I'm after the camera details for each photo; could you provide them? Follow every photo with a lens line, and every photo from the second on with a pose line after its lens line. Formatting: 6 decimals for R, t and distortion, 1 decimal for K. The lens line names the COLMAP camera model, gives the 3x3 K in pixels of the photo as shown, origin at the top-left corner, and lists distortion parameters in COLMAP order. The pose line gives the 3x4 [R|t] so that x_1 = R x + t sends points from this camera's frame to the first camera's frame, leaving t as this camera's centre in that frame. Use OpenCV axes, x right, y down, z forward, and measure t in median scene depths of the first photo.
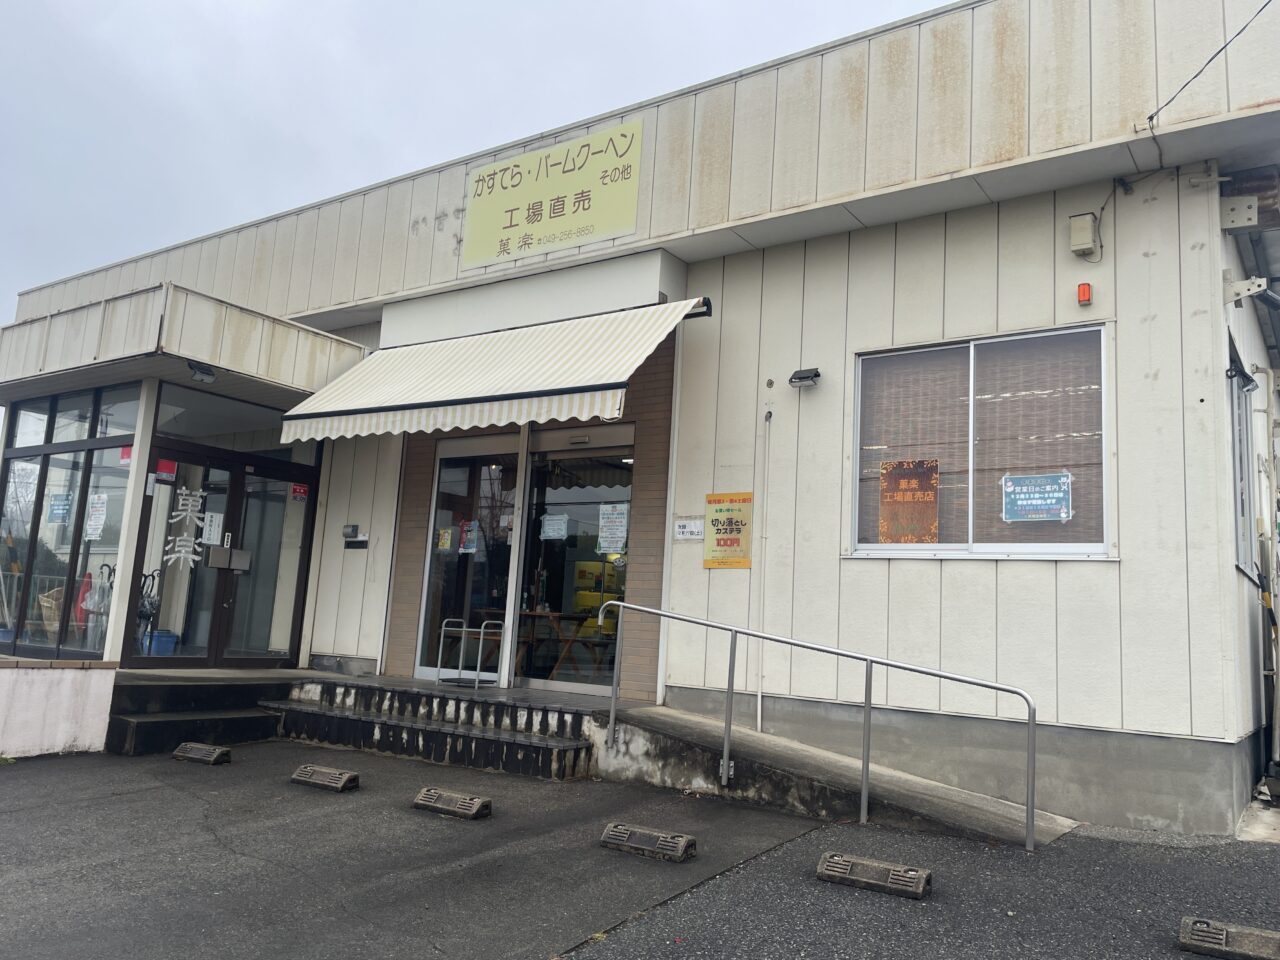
lens RADIAL K [[979.5, 0, 637.5], [0, 979.5, 478.8], [0, 0, 1]] dist [0.032468, -0.006291]
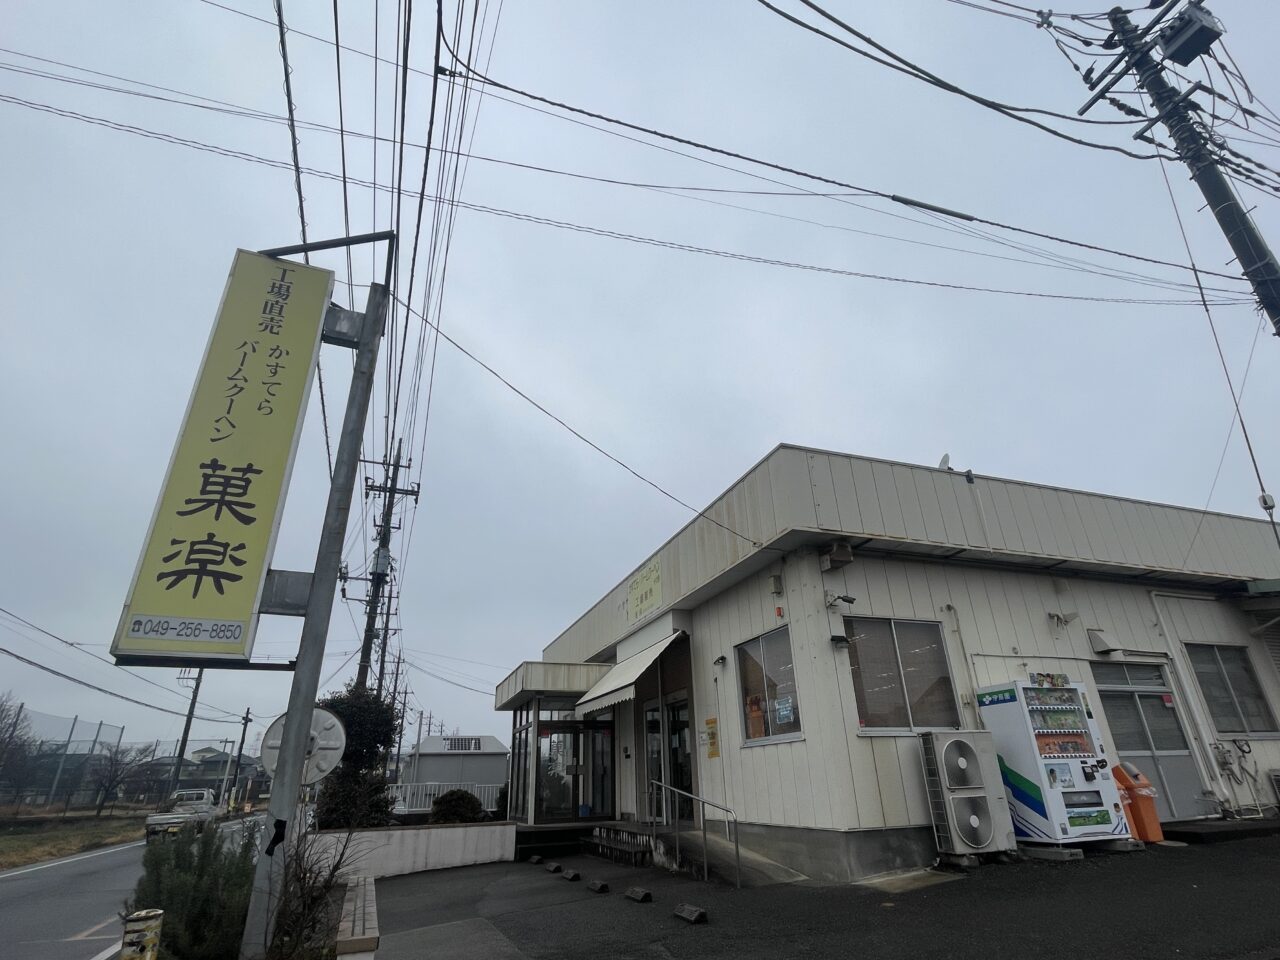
lens RADIAL K [[653.0, 0, 638.4], [0, 653.0, 480.2], [0, 0, 1]] dist [0.003635, -0.000051]
pose [[0.807082, -0.319622, -0.496447, 0.996696], [0.164059, 0.929097, -0.331456, -0.026766], [0.567188, 0.186065, 0.802295, -0.401856]]
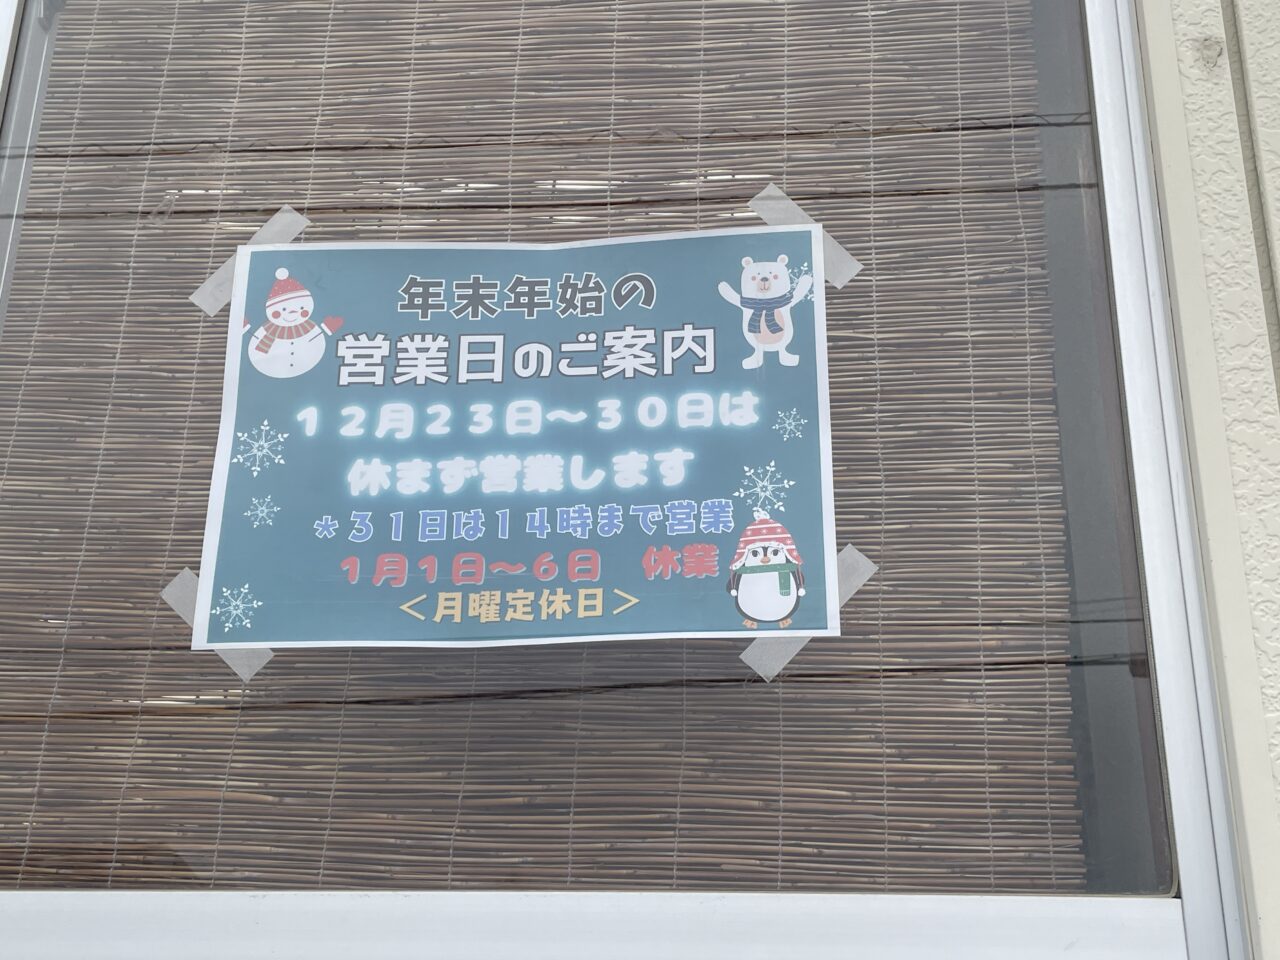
lens RADIAL K [[1449.7, 0, 641.1], [0, 1449.7, 478.8], [0, 0, 1]] dist [0.103201, 0.000000]
pose [[0.864519, 0.135594, 0.483964, 0.337124], [-0.041333, 0.978840, -0.200411, 0.053381], [-0.500898, 0.153256, 0.851830, 0.849992]]
